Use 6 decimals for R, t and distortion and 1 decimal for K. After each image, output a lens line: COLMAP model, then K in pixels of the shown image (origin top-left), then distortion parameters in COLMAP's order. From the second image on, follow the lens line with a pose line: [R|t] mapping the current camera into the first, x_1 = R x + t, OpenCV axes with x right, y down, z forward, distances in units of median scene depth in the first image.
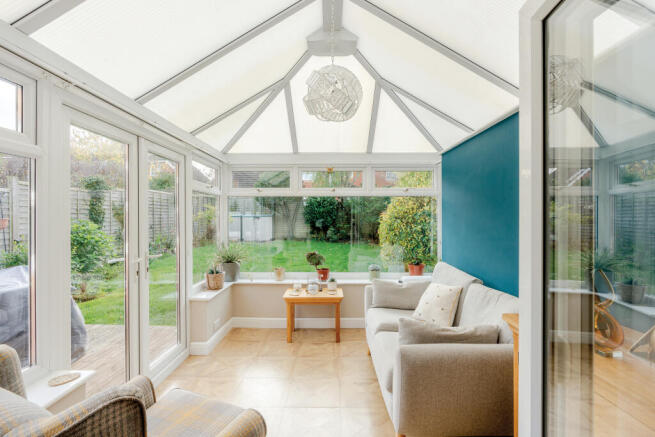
lens RADIAL K [[329.9, 0, 327.5], [0, 329.9, 218.5], [0, 0, 1]] dist [0.000017, 0.000083]
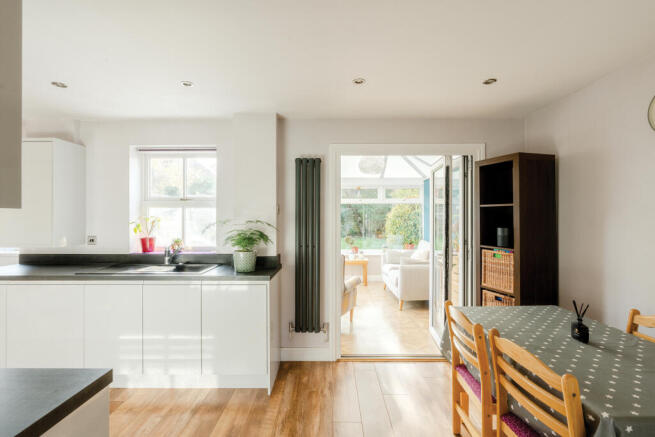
lens RADIAL K [[329.9, 0, 327.5], [0, 329.9, 218.5], [0, 0, 1]] dist [0.000017, 0.000083]
pose [[0.999988, -0.004150, 0.002553, -0.151254], [0.004139, 0.999982, 0.004262, -0.001138], [-0.002571, -0.004252, 0.999988, -0.665557]]
